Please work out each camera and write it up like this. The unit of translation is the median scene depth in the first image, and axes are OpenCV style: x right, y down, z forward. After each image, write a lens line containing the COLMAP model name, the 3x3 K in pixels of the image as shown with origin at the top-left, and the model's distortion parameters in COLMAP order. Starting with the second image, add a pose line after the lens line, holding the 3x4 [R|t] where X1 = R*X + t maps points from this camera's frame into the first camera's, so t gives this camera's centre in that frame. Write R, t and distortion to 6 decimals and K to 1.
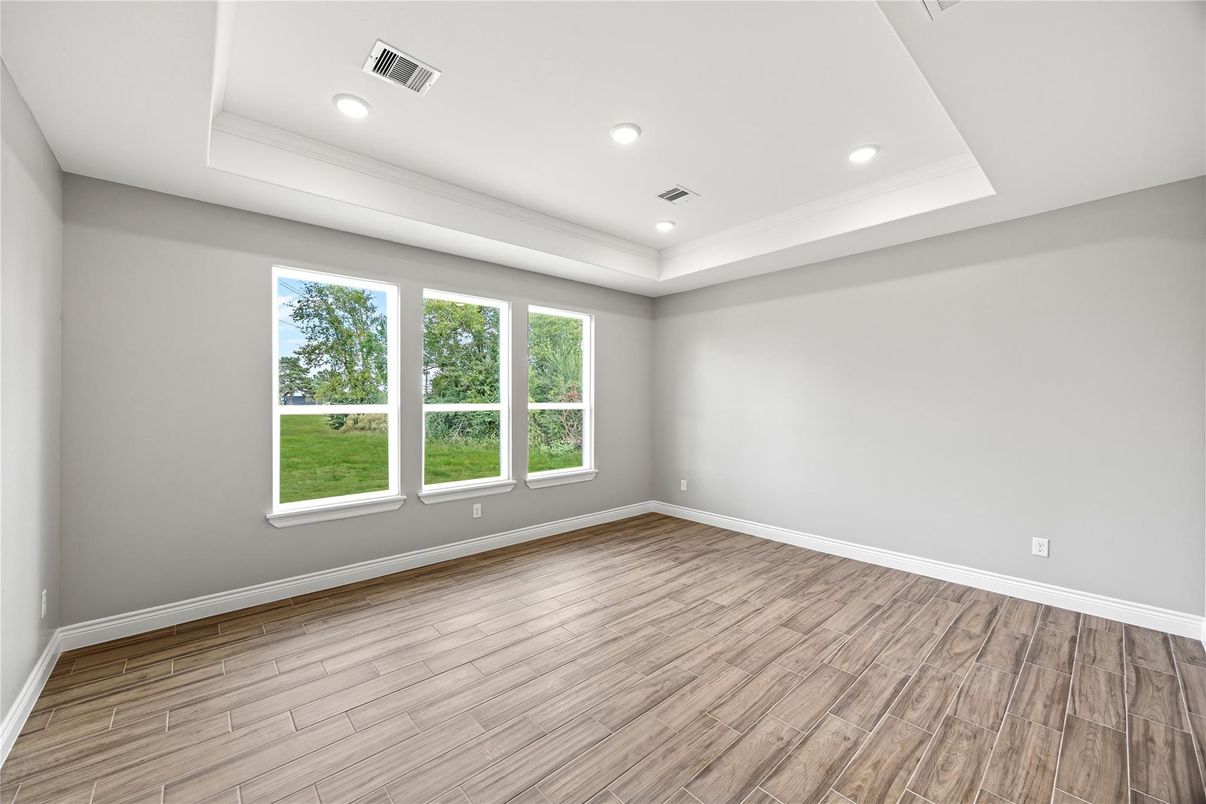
lens RADIAL K [[462.9, 0, 599.2], [0, 462.9, 393.6], [0, 0, 1]] dist [0.000379, -0.000349]
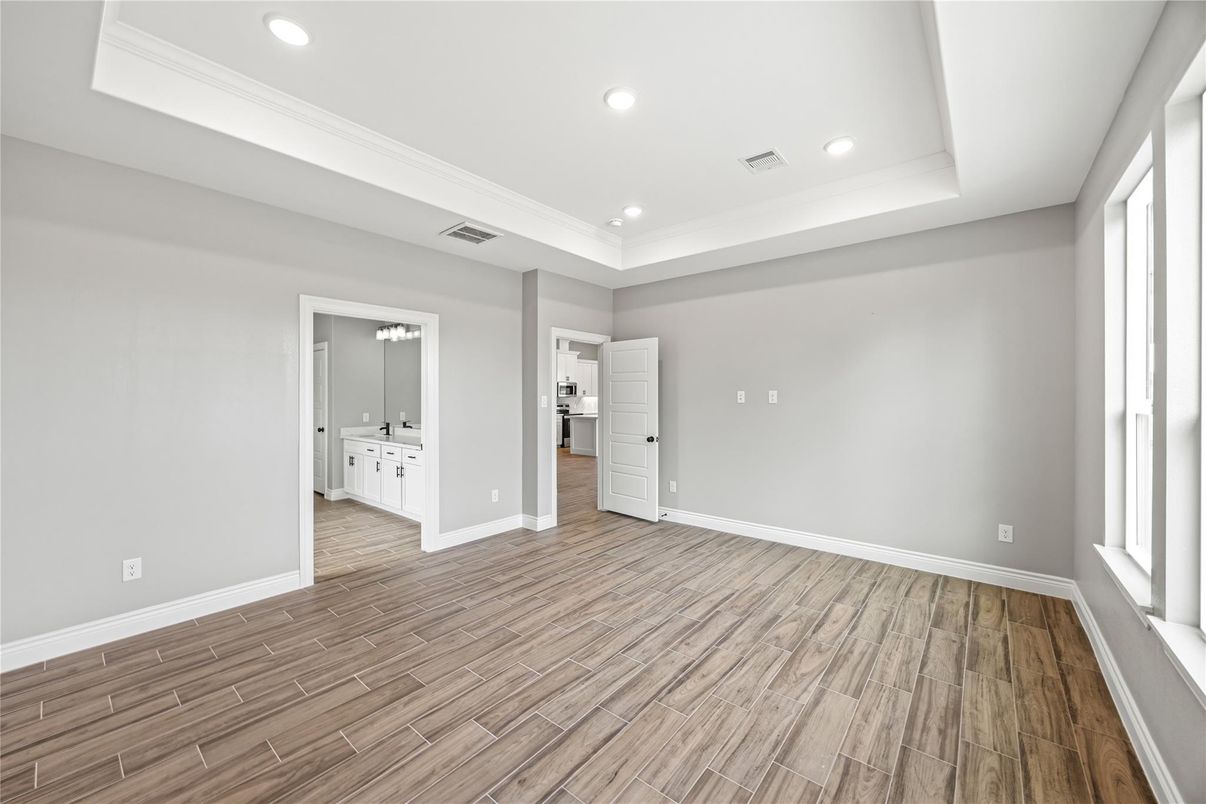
lens RADIAL K [[462.9, 0, 599.2], [0, 462.9, 393.6], [0, 0, 1]] dist [0.000379, -0.000349]
pose [[-0.989270, 0.003408, -0.146057, 0.222573], [0.006652, 0.999742, -0.021728, 0.033051], [0.145946, -0.022467, -0.989037, 1.891707]]
